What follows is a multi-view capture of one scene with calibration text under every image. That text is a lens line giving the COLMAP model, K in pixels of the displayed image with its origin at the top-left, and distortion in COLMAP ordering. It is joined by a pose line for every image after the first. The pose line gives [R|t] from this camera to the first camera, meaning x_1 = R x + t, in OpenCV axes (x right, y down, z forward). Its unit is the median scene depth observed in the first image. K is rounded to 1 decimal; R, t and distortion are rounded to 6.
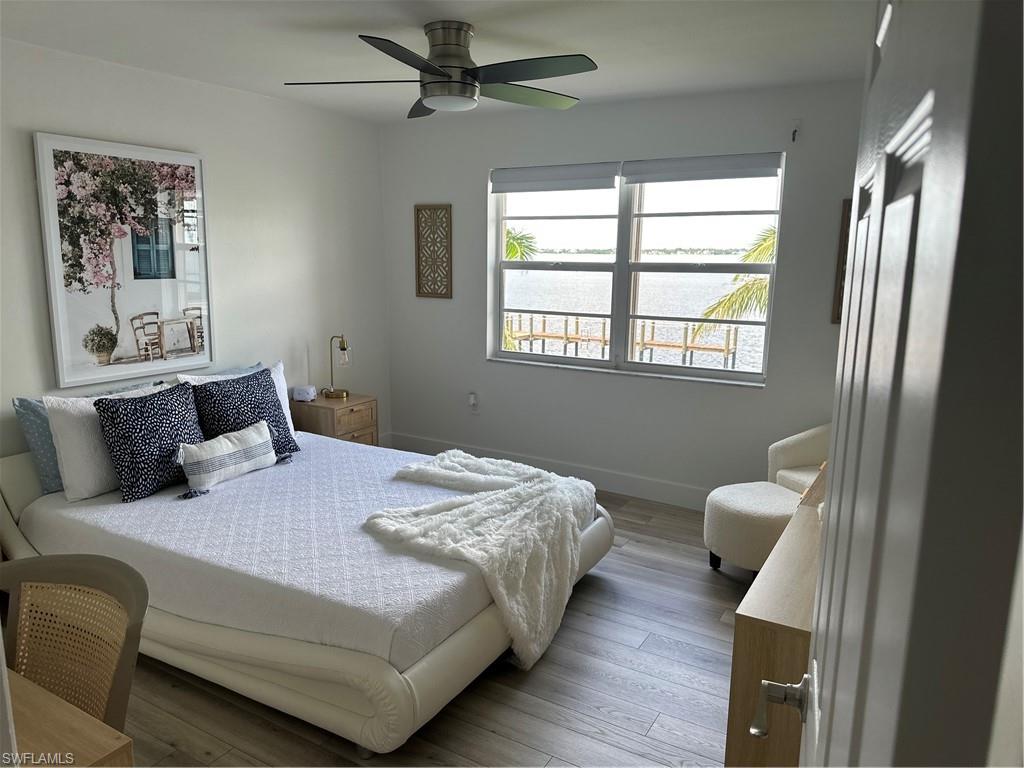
lens RADIAL K [[713.8, 0, 512.0], [0, 713.8, 384.0], [0, 0, 1]] dist [0.168072, -0.263446]
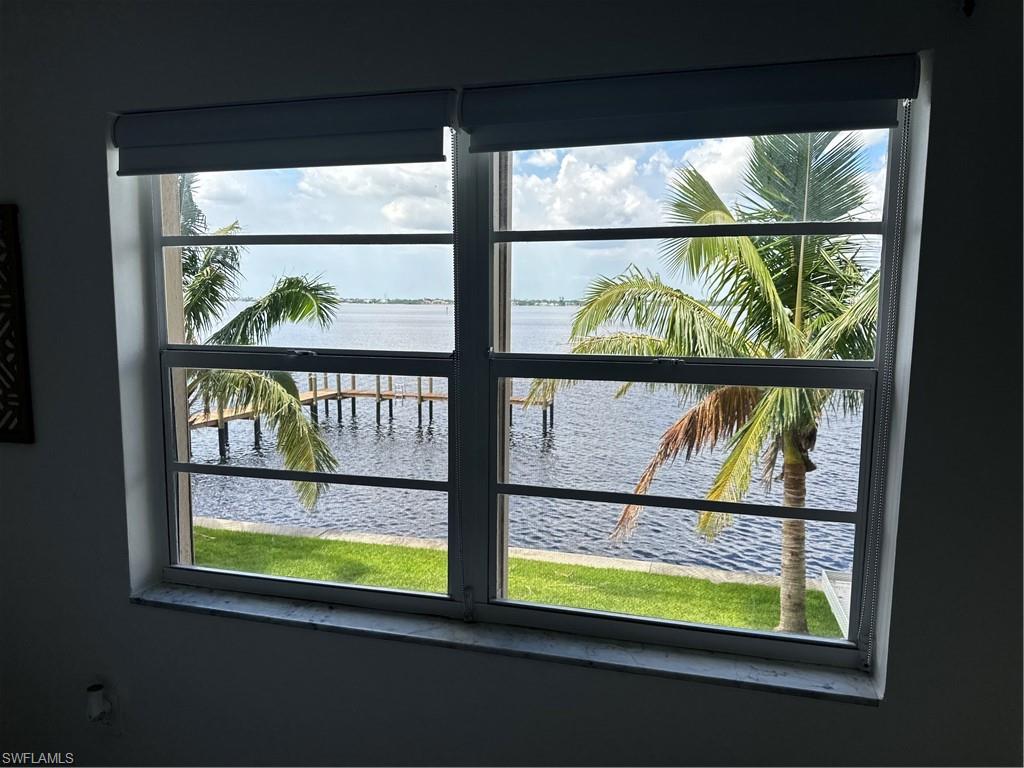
lens RADIAL K [[713.8, 0, 512.0], [0, 713.8, 384.0], [0, 0, 1]] dist [0.168072, -0.263446]
pose [[0.966581, -0.036573, 0.253739, 0.067734], [0.053817, 0.996664, -0.061352, -0.114069], [-0.250648, 0.072957, 0.965325, 0.556760]]
